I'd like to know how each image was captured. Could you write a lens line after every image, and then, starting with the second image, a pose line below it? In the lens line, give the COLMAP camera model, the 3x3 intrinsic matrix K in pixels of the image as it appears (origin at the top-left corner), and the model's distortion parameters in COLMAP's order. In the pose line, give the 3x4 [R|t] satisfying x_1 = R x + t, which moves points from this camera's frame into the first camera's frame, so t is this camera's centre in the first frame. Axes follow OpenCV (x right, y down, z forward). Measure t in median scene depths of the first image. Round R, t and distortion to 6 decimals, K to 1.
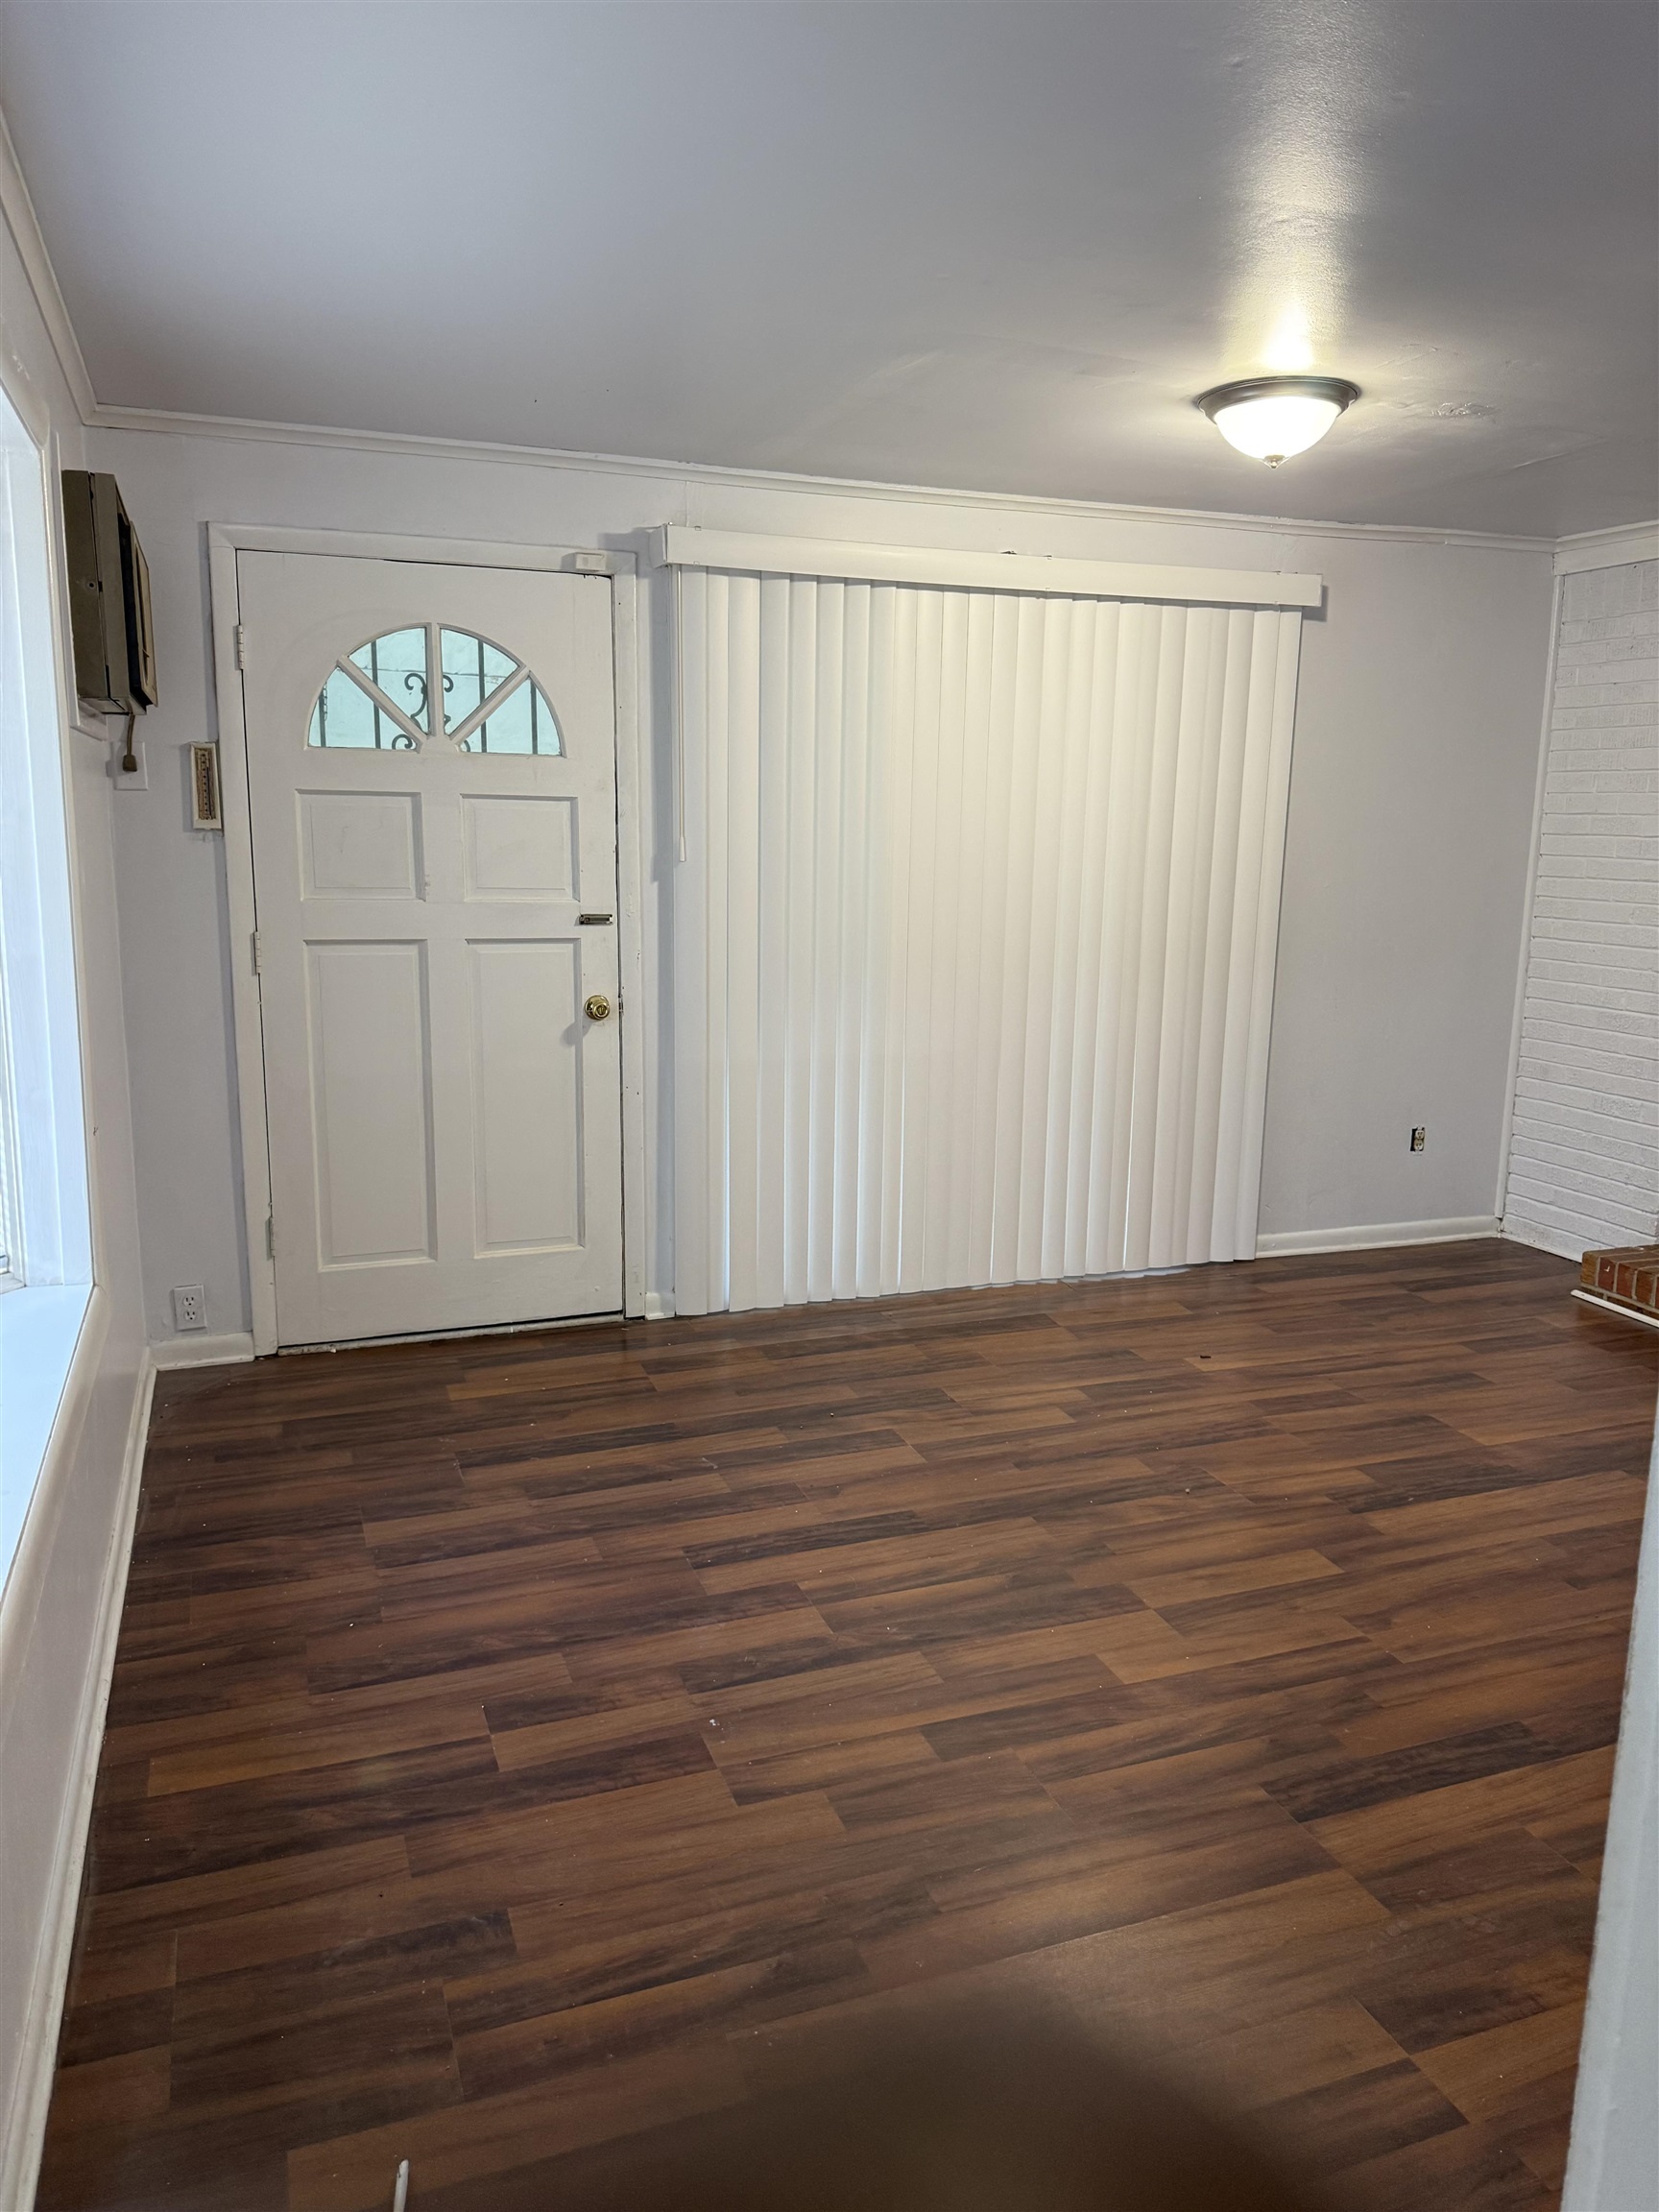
lens RADIAL K [[1566.1, 0, 824.7], [0, 1566.1, 1108.8], [0, 0, 1]] dist [0.114569, -0.150521]
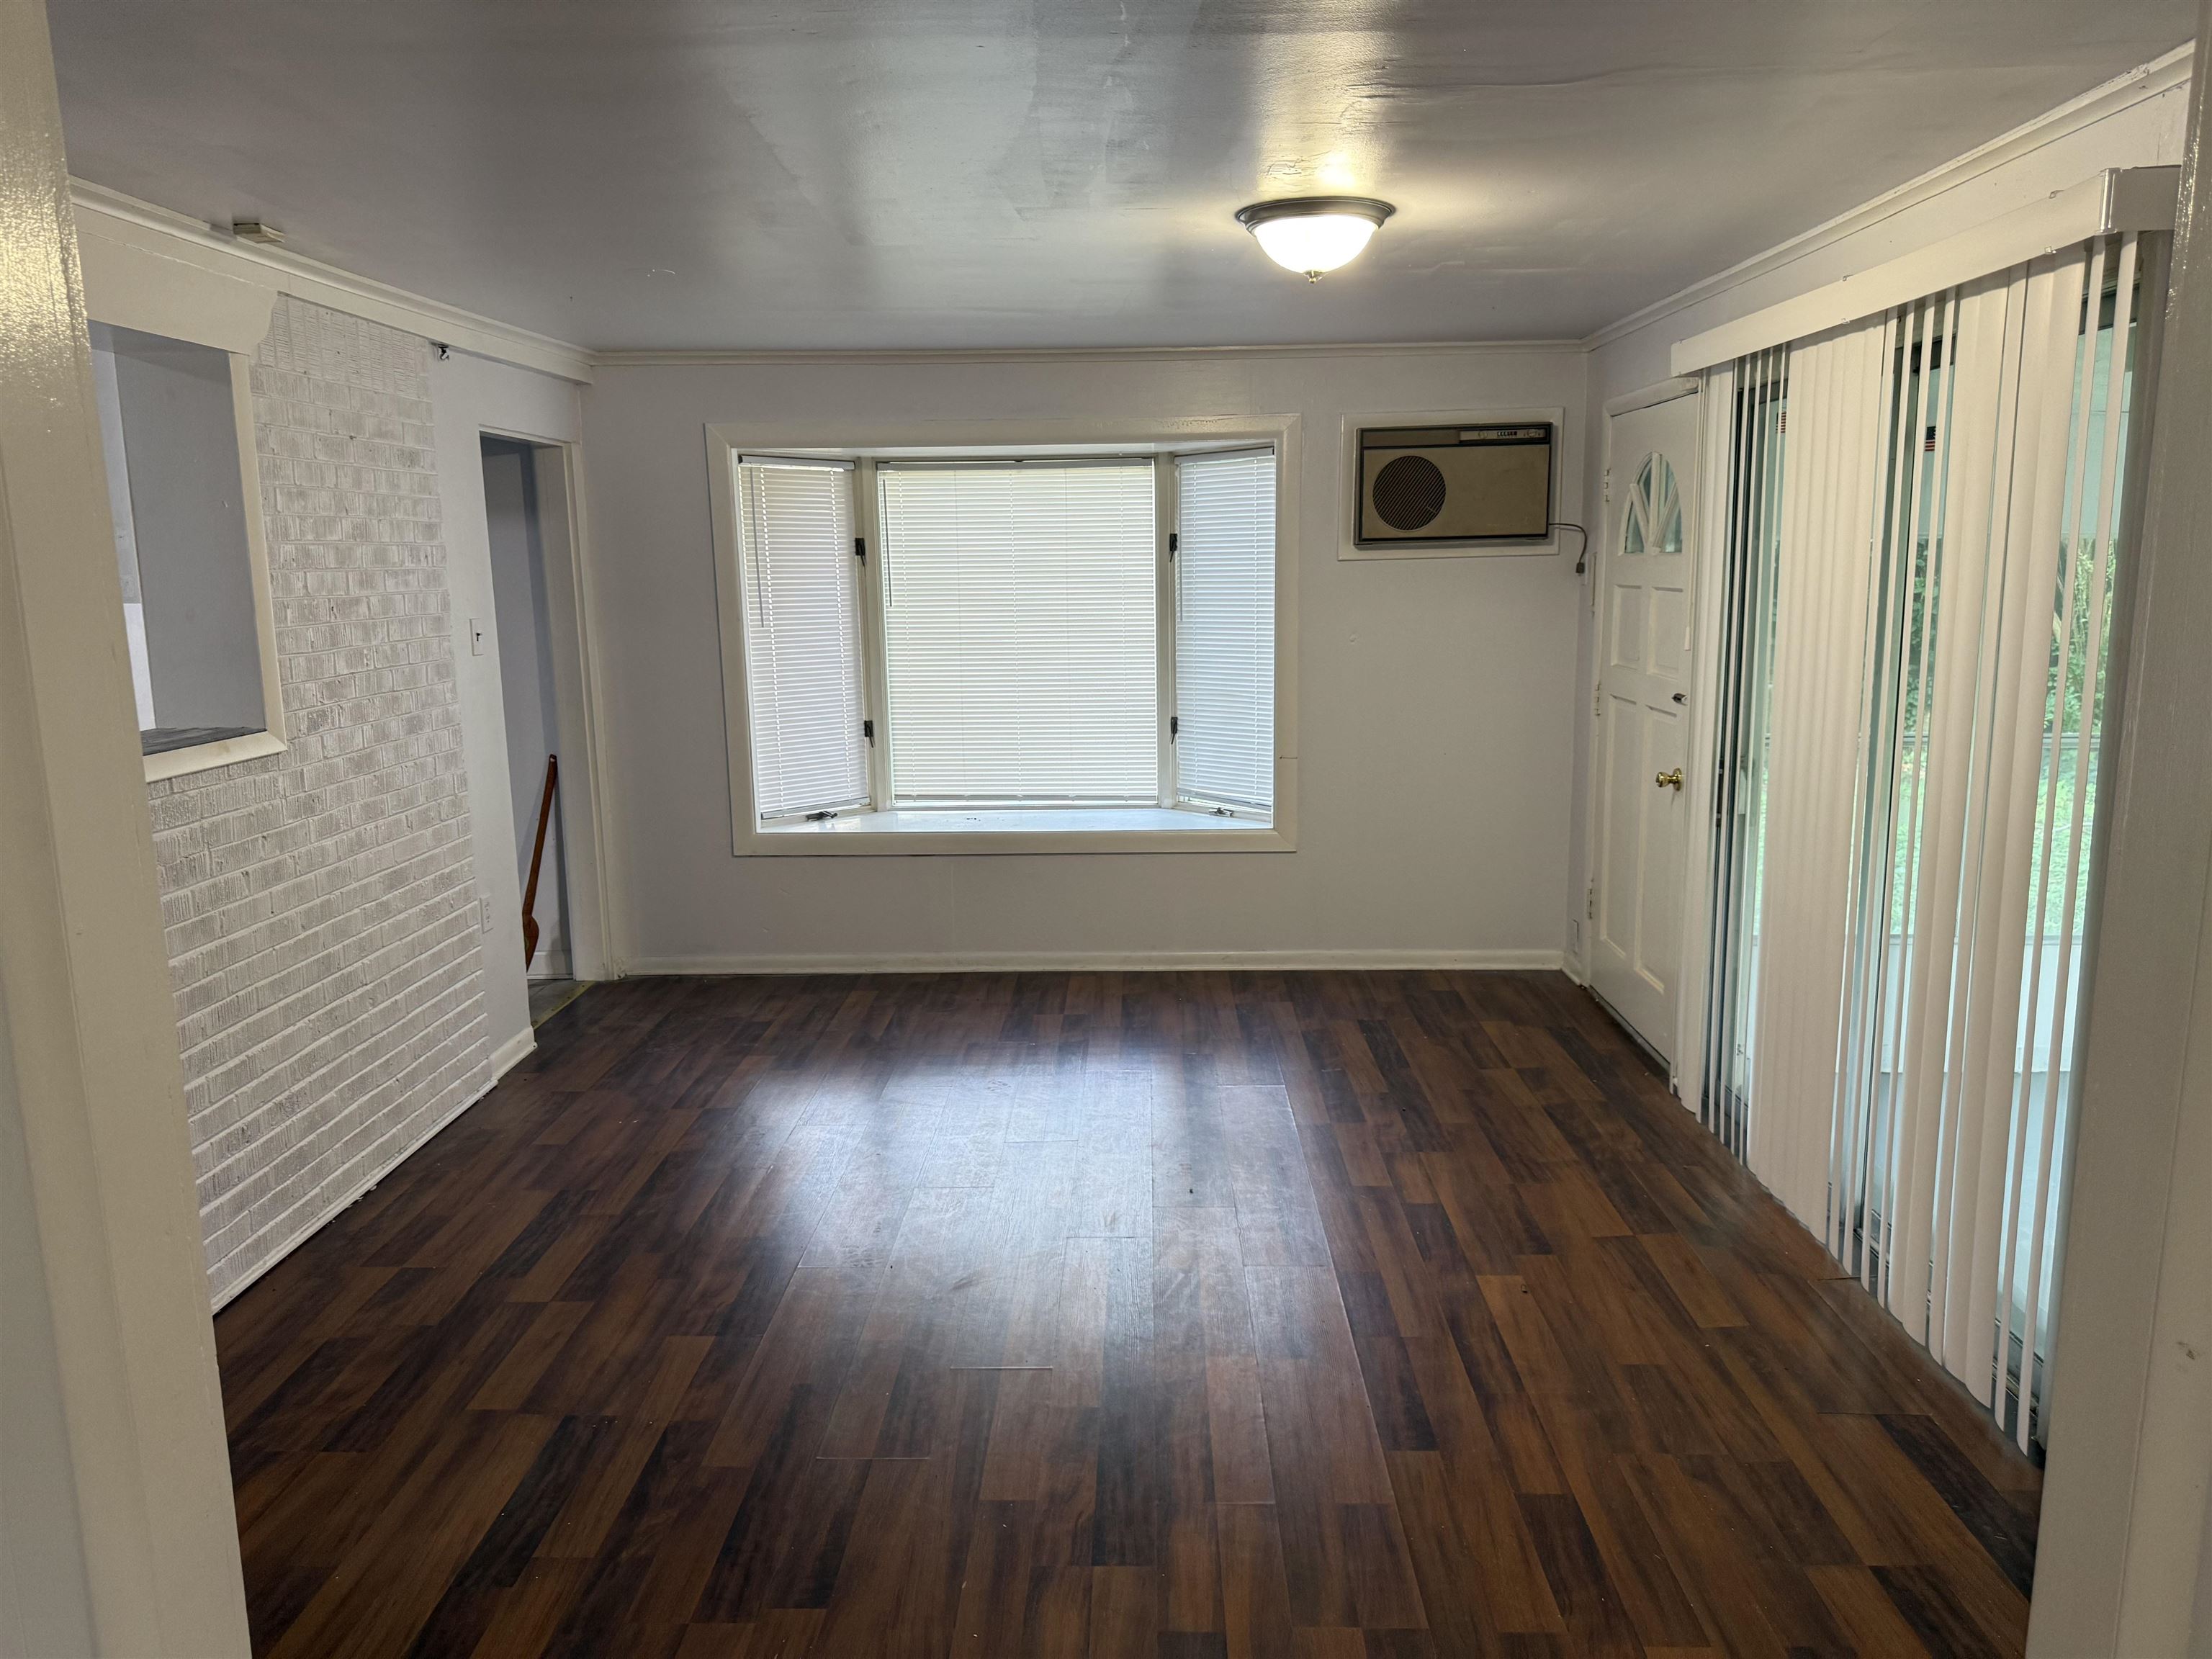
lens RADIAL K [[1580.4, 0, 1103.2], [0, 1580.4, 835.4], [0, 0, 1]] dist [-0.005646, -0.001763]
pose [[-0.381820, 0.151966, -0.911658, 1.214762], [-0.168754, 0.958346, 0.230425, -0.255292], [0.908700, 0.241827, -0.340271, 1.210170]]
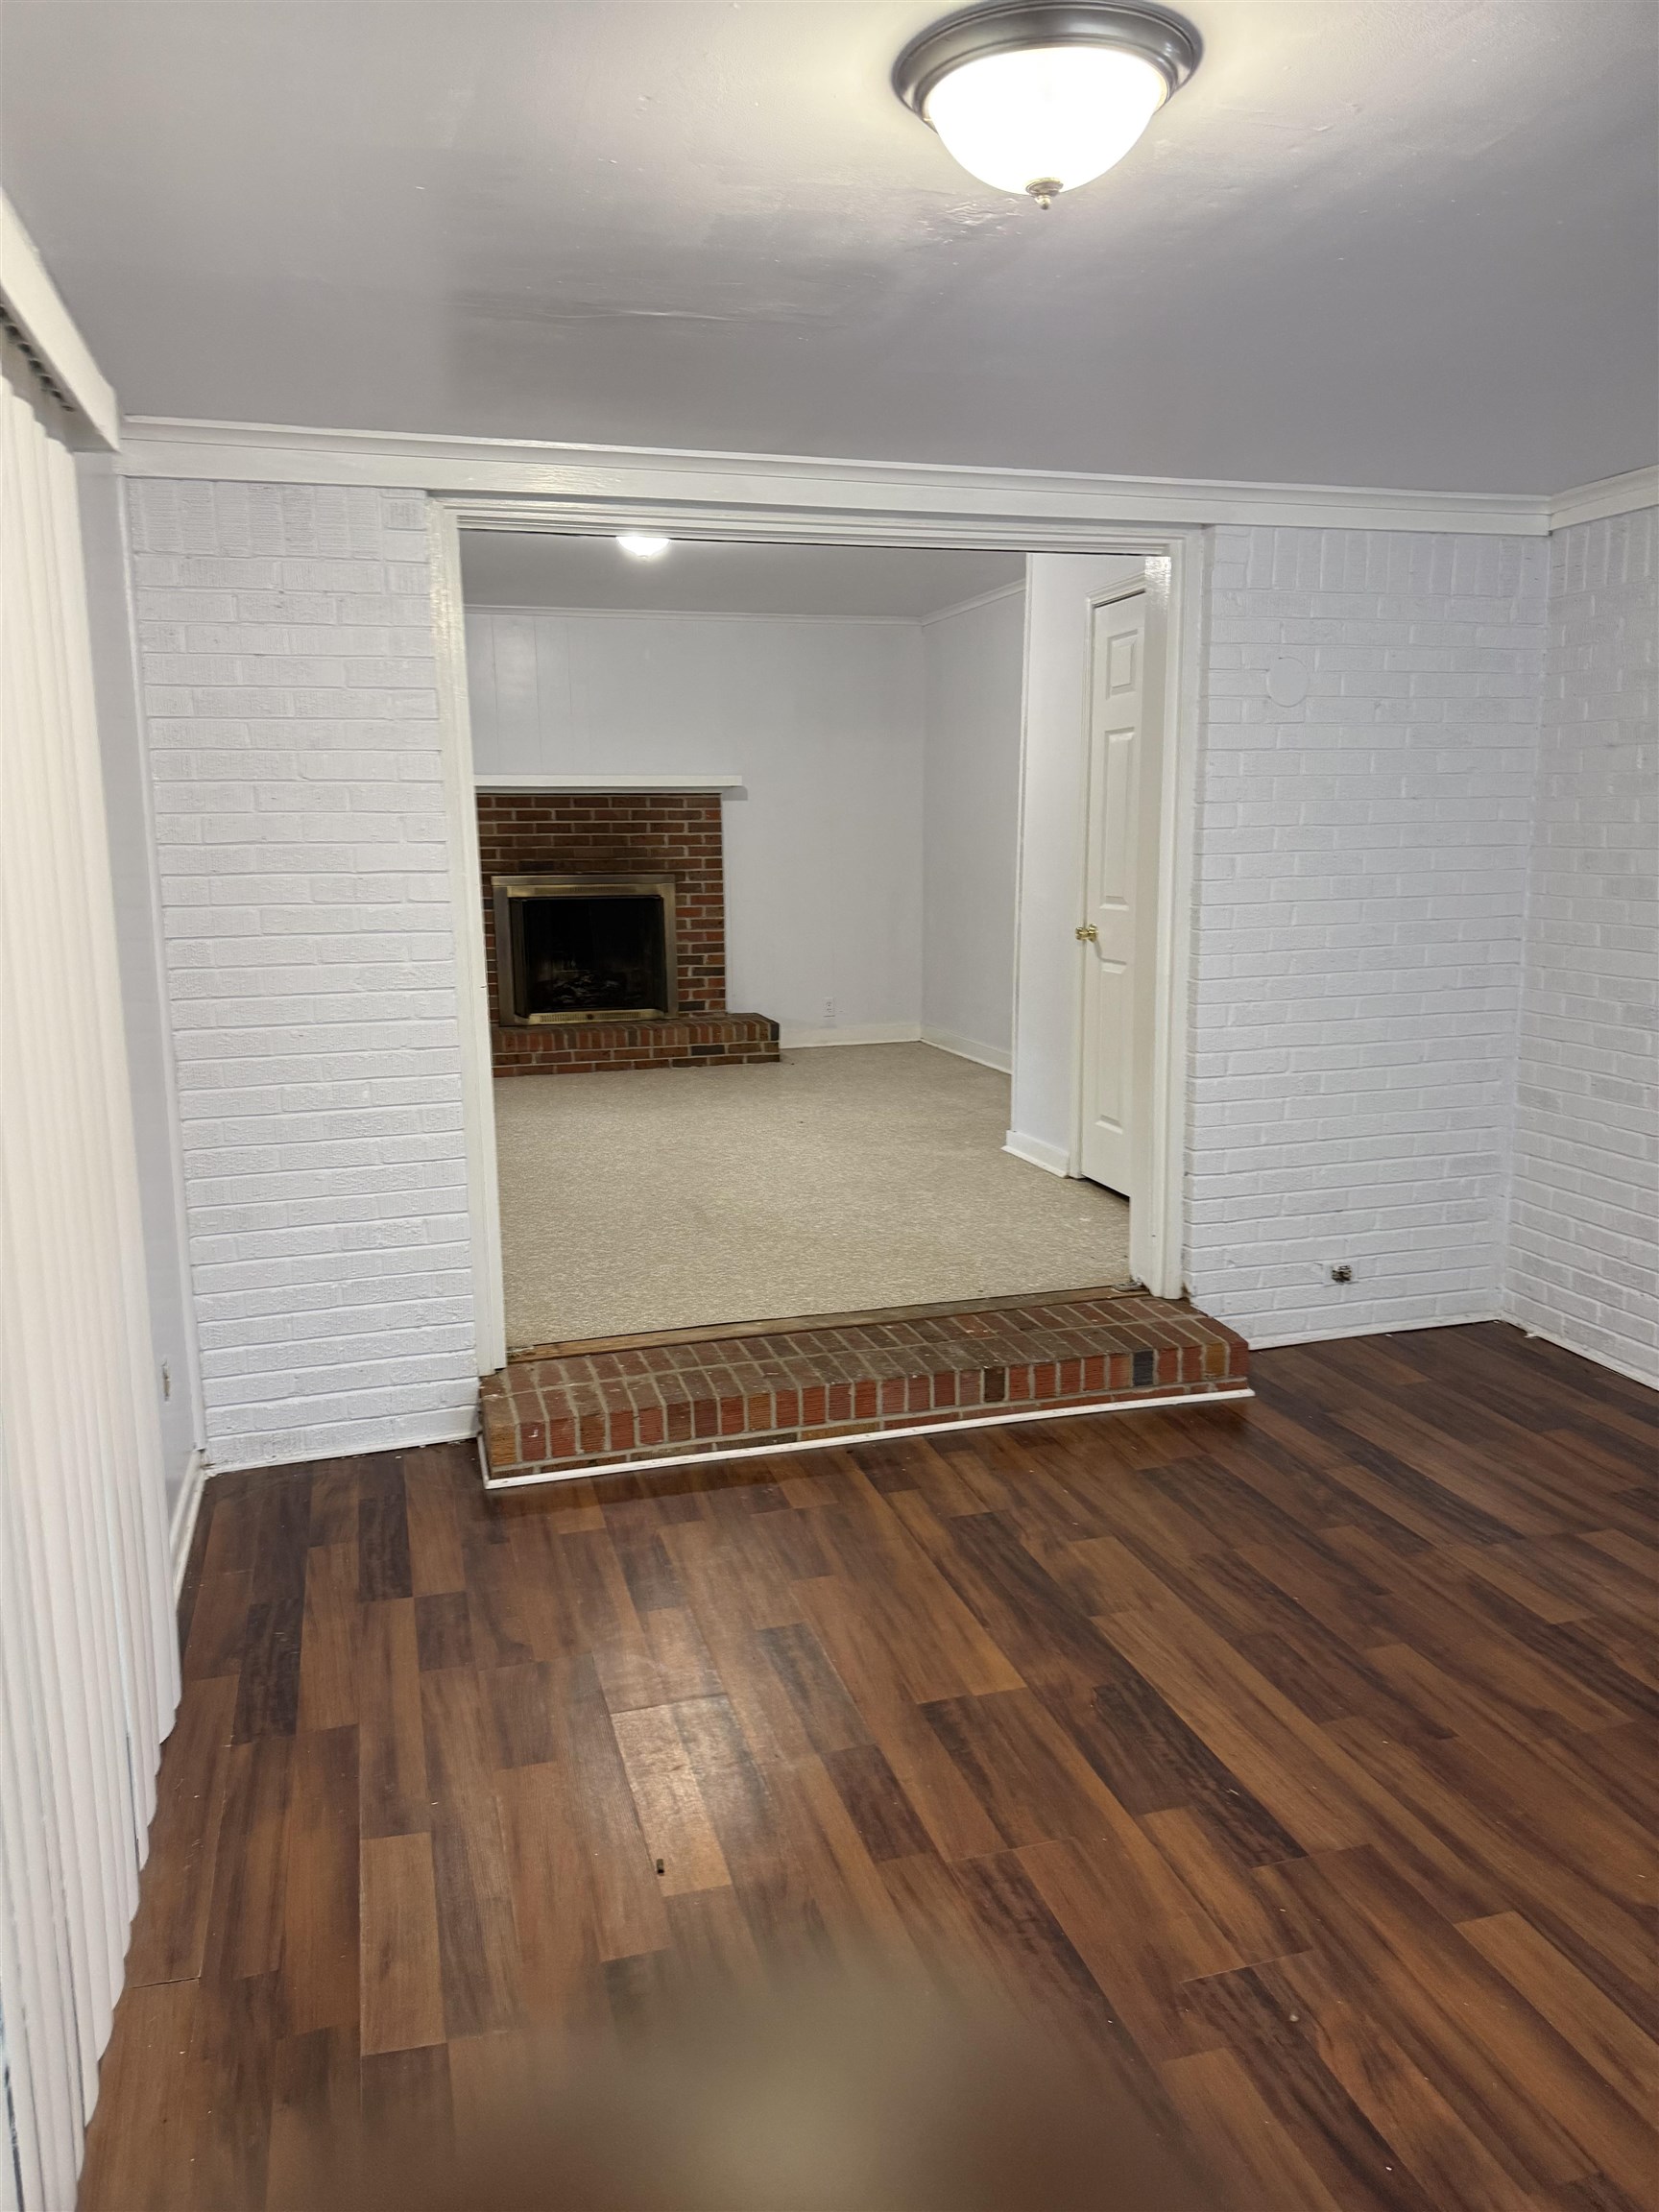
lens RADIAL K [[1566.1, 0, 824.7], [0, 1566.1, 1108.8], [0, 0, 1]] dist [0.114569, -0.150521]
pose [[0.070359, -0.198832, 0.977505, -0.275359], [0.200549, 0.962744, 0.181394, -0.209942], [-0.977154, 0.183274, 0.107613, 0.995238]]
